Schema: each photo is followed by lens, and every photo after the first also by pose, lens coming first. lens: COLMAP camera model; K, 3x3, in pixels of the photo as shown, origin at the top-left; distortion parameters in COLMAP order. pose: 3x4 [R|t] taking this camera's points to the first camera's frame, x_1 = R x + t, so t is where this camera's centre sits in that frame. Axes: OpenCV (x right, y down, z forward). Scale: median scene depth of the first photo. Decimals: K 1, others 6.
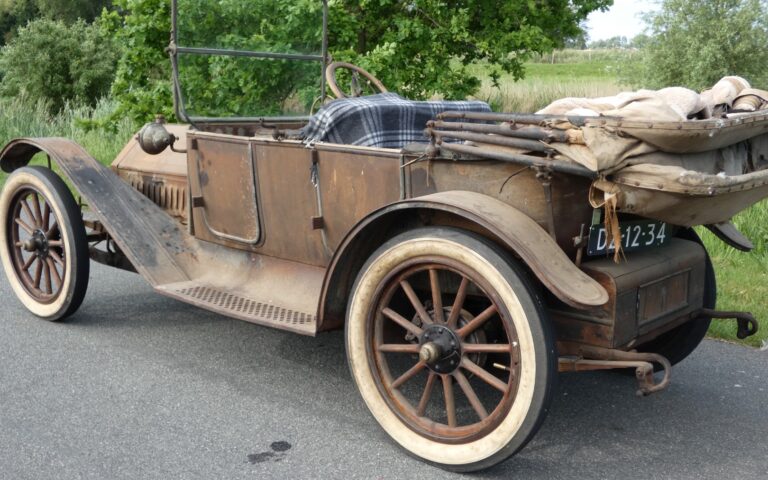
lens RADIAL K [[883.6, 0, 347.0], [0, 883.6, 257.0], [0, 0, 1]] dist [-0.033775, 0.000000]
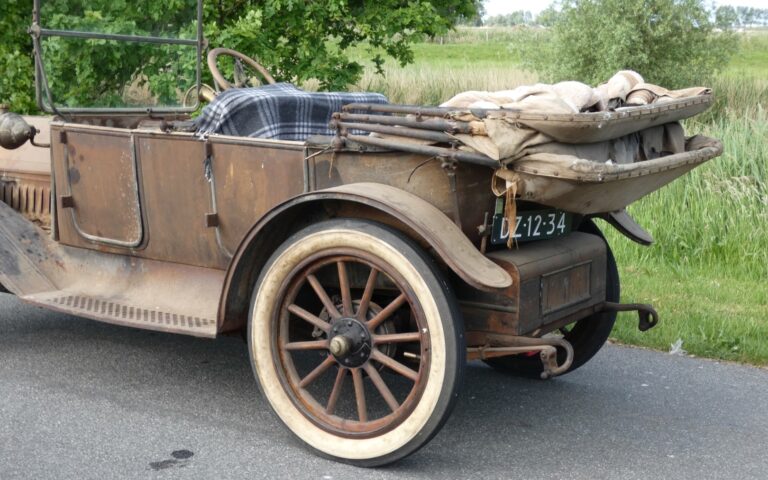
lens RADIAL K [[1165.3, 0, 405.8], [0, 1165.3, 248.7], [0, 0, 1]] dist [-0.019245, 0.000000]
pose [[0.980954, -0.014616, 0.193687, -0.073260], [0.022160, 0.999075, -0.036839, 0.042745], [-0.192970, 0.040429, 0.980371, -0.257589]]
